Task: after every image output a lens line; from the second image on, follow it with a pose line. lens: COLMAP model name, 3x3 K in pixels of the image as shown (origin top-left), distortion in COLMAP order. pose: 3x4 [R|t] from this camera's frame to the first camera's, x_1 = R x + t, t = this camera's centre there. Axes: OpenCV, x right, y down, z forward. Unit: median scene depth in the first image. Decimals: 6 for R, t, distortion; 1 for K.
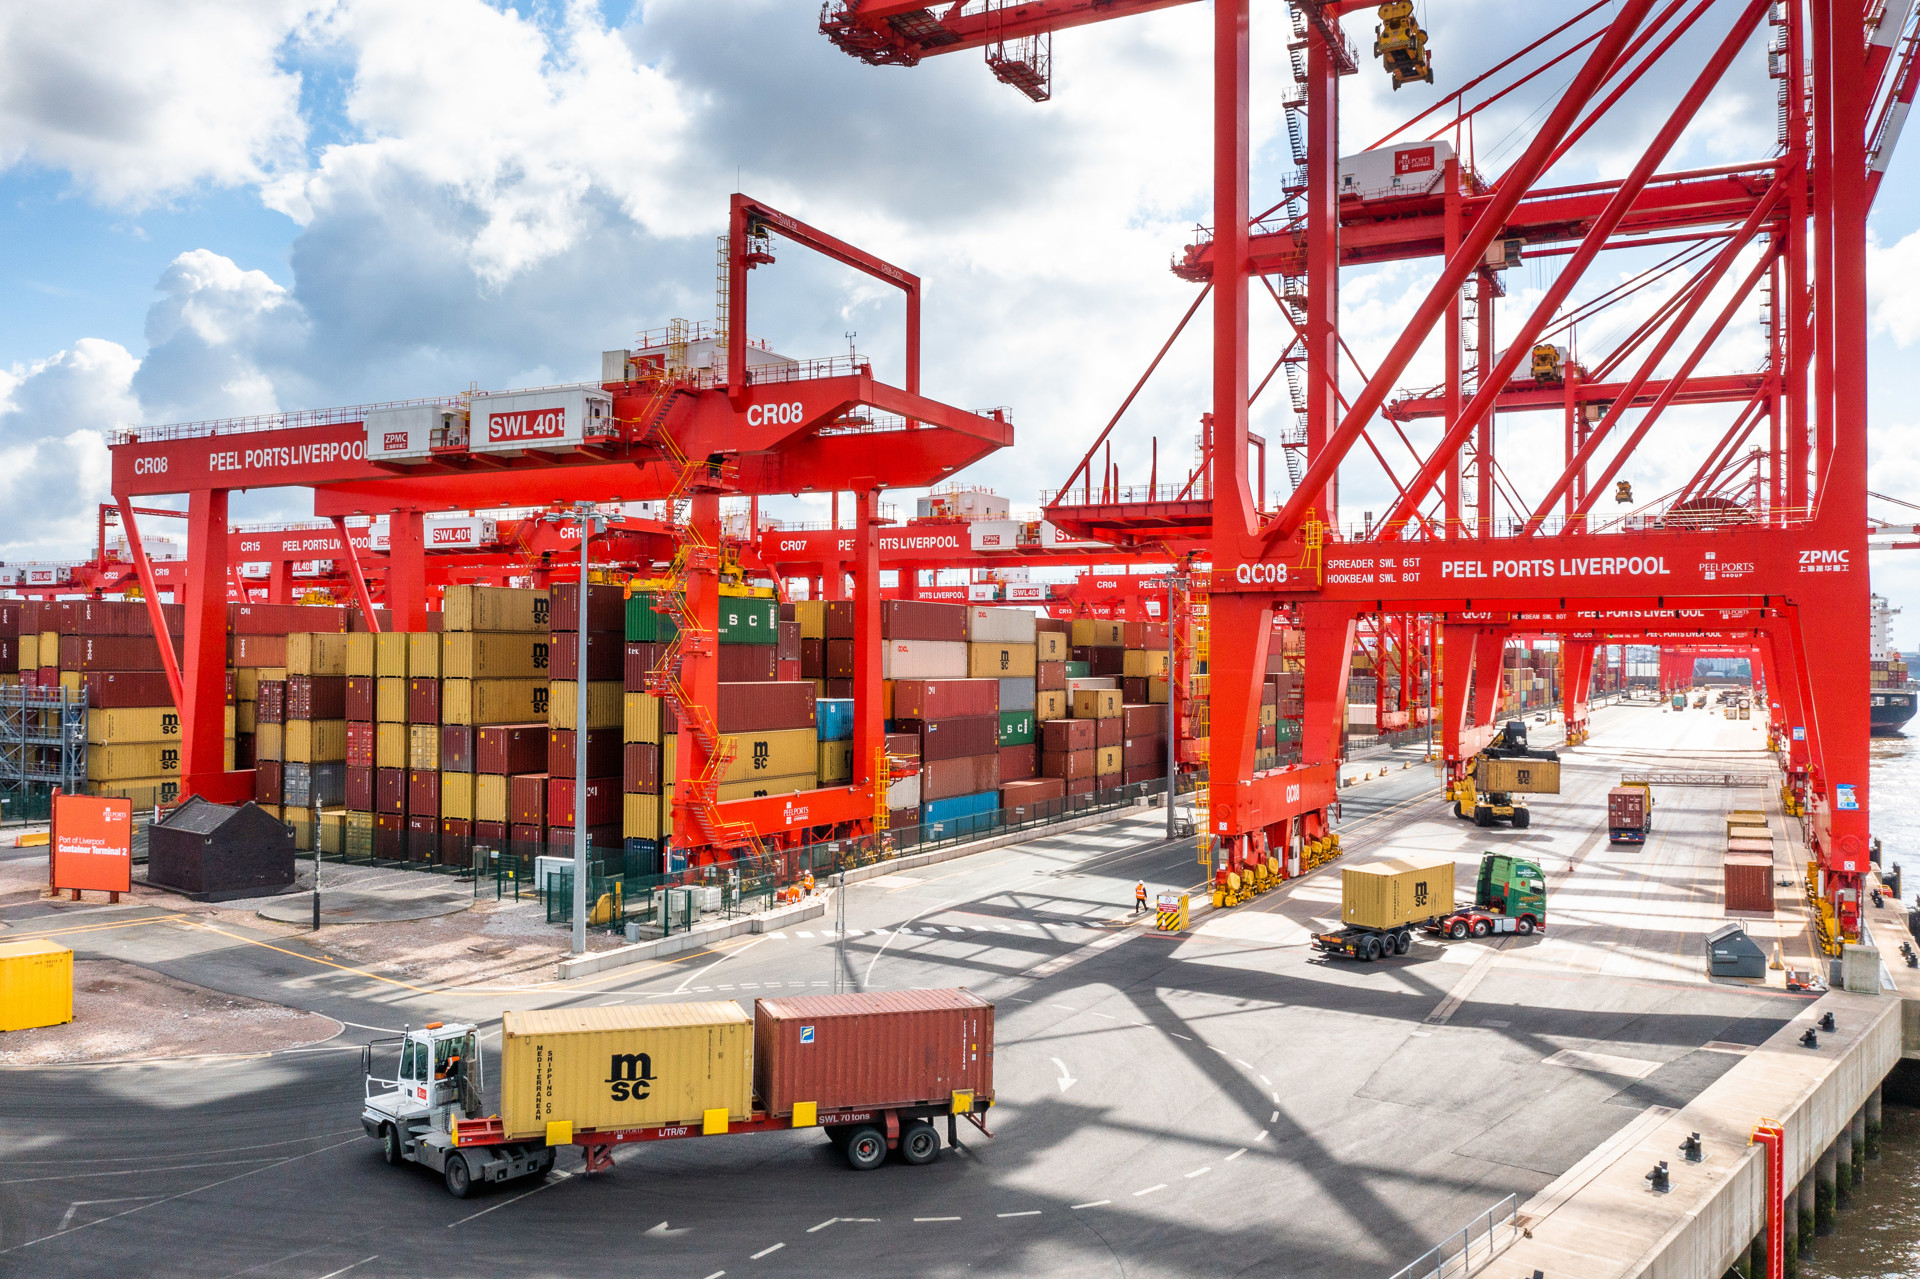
lens RADIAL K [[1517.6, 0, 955.7], [0, 1517.6, 654.0], [0, 0, 1]] dist [-0.018048, -0.000291]
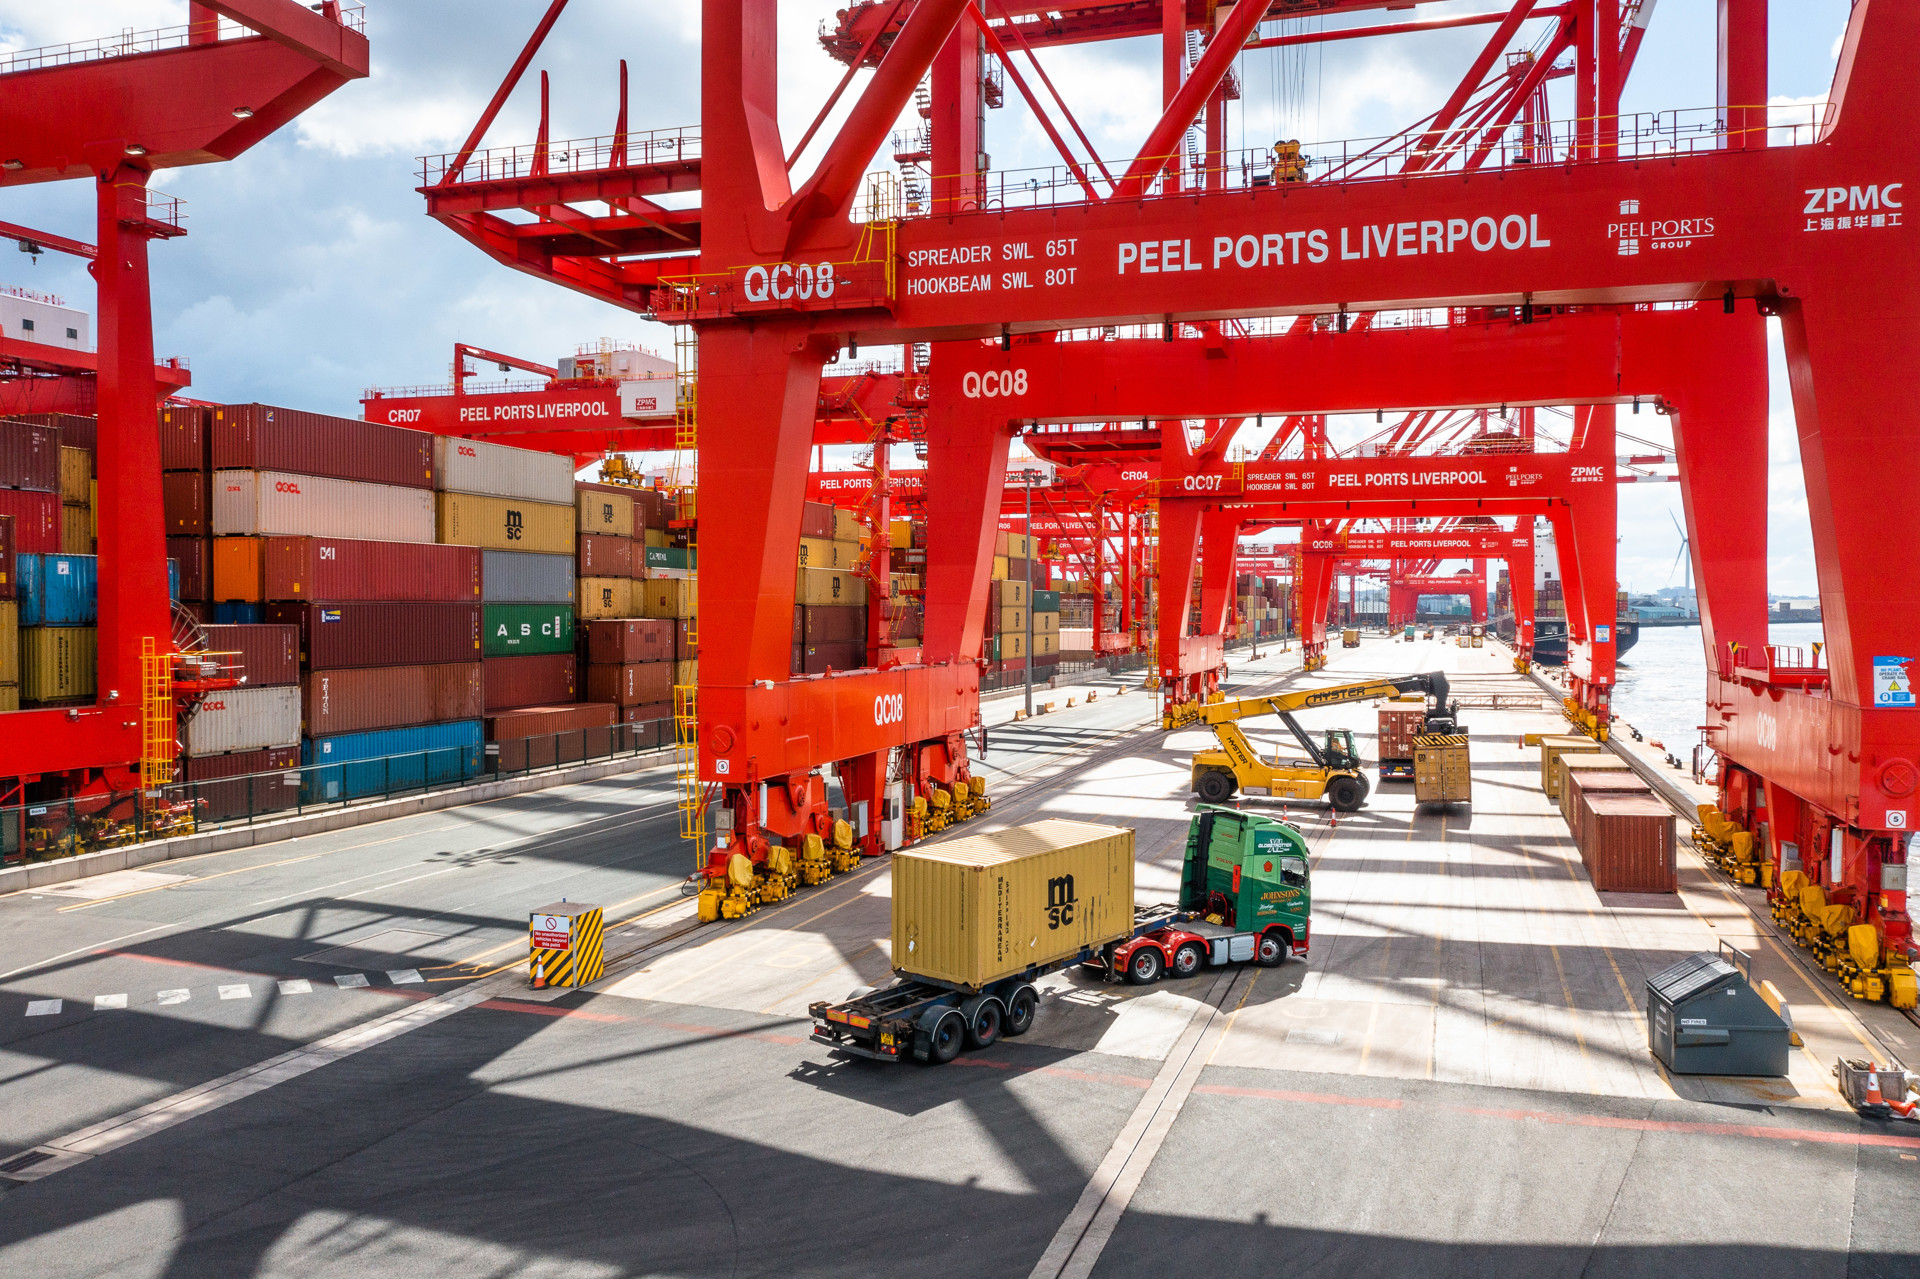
lens RADIAL K [[1517.6, 0, 955.7], [0, 1517.6, 654.0], [0, 0, 1]] dist [-0.018048, -0.000291]
pose [[0.986628, -0.008539, 0.162763, 0.171184], [0.002879, 0.999384, 0.034978, 0.056283], [-0.162961, -0.034042, 0.986045, 0.468266]]
